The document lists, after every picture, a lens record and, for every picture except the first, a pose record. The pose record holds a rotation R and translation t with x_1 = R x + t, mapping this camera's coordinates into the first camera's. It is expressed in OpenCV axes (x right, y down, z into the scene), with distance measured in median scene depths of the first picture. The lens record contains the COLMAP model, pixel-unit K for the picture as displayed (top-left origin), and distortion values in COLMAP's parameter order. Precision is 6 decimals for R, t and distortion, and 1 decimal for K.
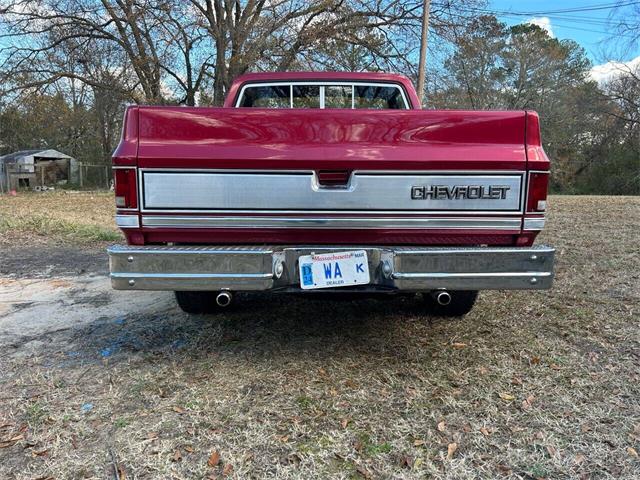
lens RADIAL K [[471.4, 0, 320.0], [0, 471.4, 240.0], [0, 0, 1]] dist [0.061584, -0.063986]
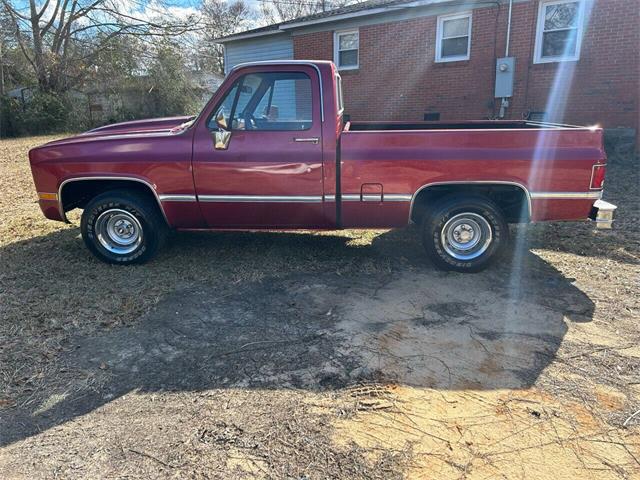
lens RADIAL K [[471.3, 0, 317.7], [0, 471.3, 232.8], [0, 0, 1]] dist [0.060574, -0.063084]
pose [[0.111972, -0.274437, 0.955064, -2.329357], [0.156387, 0.953998, 0.255795, -0.538812], [-0.981328, 0.120718, 0.149739, 1.823300]]
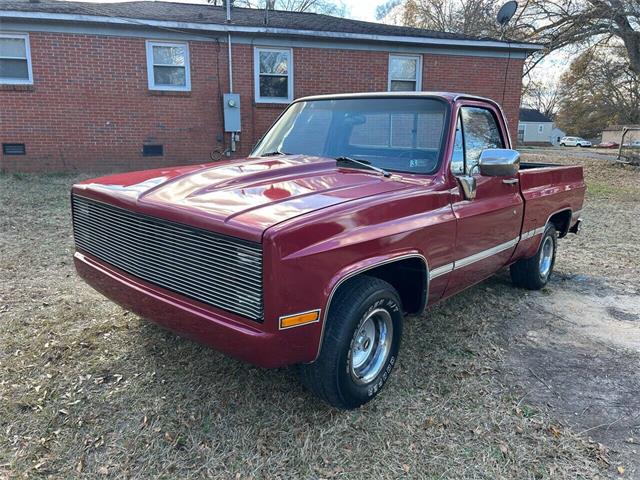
lens RADIAL K [[471.3, 0, 317.7], [0, 471.3, 232.8], [0, 0, 1]] dist [0.060574, -0.063084]
pose [[-0.726329, -0.161091, 0.668204, -1.118896], [0.068268, 0.950434, 0.303338, -0.774798], [-0.683949, 0.265940, -0.679330, 3.725033]]
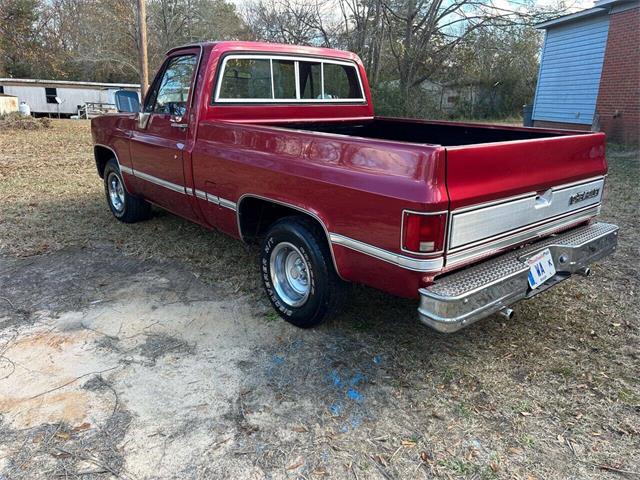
lens RADIAL K [[471.4, 0, 320.0], [0, 471.4, 240.0], [0, 0, 1]] dist [0.061584, -0.063986]
pose [[0.773780, -0.177065, 0.608205, -1.190680], [0.074315, 0.978883, 0.190433, -0.297978], [-0.629080, -0.102155, 0.770599, 0.391687]]
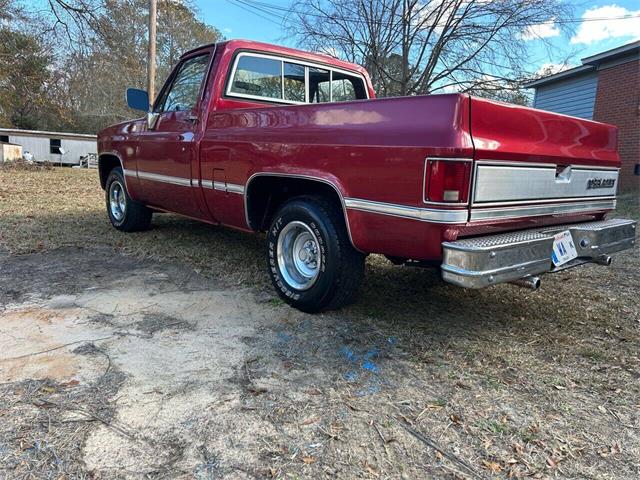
lens RADIAL K [[471.3, 0, 317.7], [0, 471.3, 232.8], [0, 0, 1]] dist [0.060574, -0.063084]
pose [[0.771055, -0.073575, 0.632503, -1.224048], [0.048793, 0.997209, 0.056519, -0.074361], [-0.634896, -0.012717, 0.772493, 0.451084]]
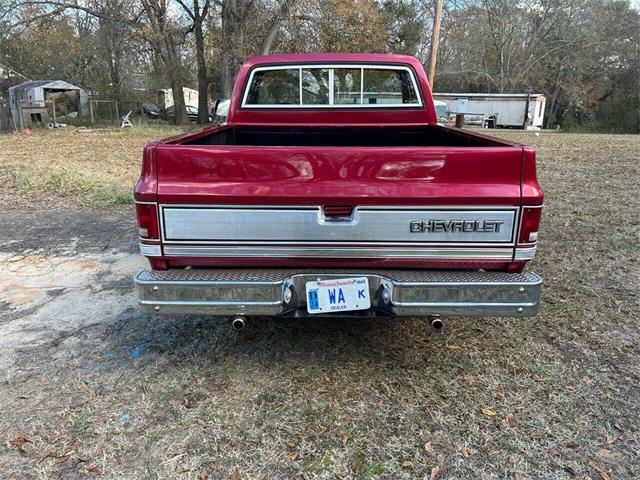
lens RADIAL K [[471.3, 0, 317.7], [0, 471.3, 232.8], [0, 0, 1]] dist [0.060574, -0.063084]
pose [[0.999543, 0.005625, -0.029706, 0.014389], [-0.001606, 0.991033, 0.133611, -0.227838], [0.030191, -0.133502, 0.990588, -0.072633]]
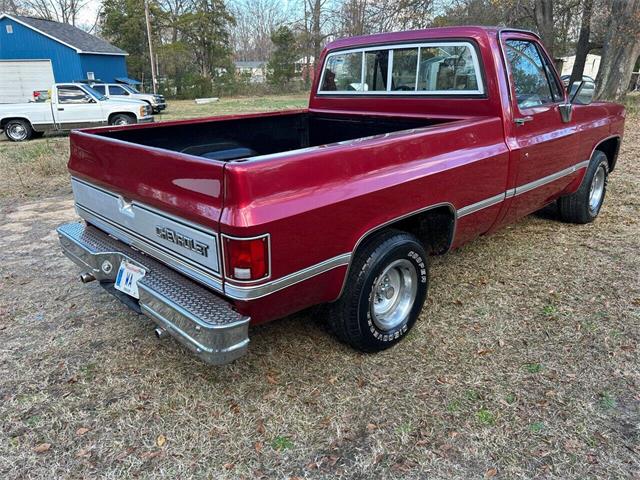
lens RADIAL K [[471.3, 0, 317.7], [0, 471.3, 232.8], [0, 0, 1]] dist [0.060574, -0.063084]
pose [[0.683955, 0.212305, -0.697949, 1.176482], [-0.075564, 0.972188, 0.221676, -0.355610], [0.725601, -0.098876, 0.680975, 0.532695]]
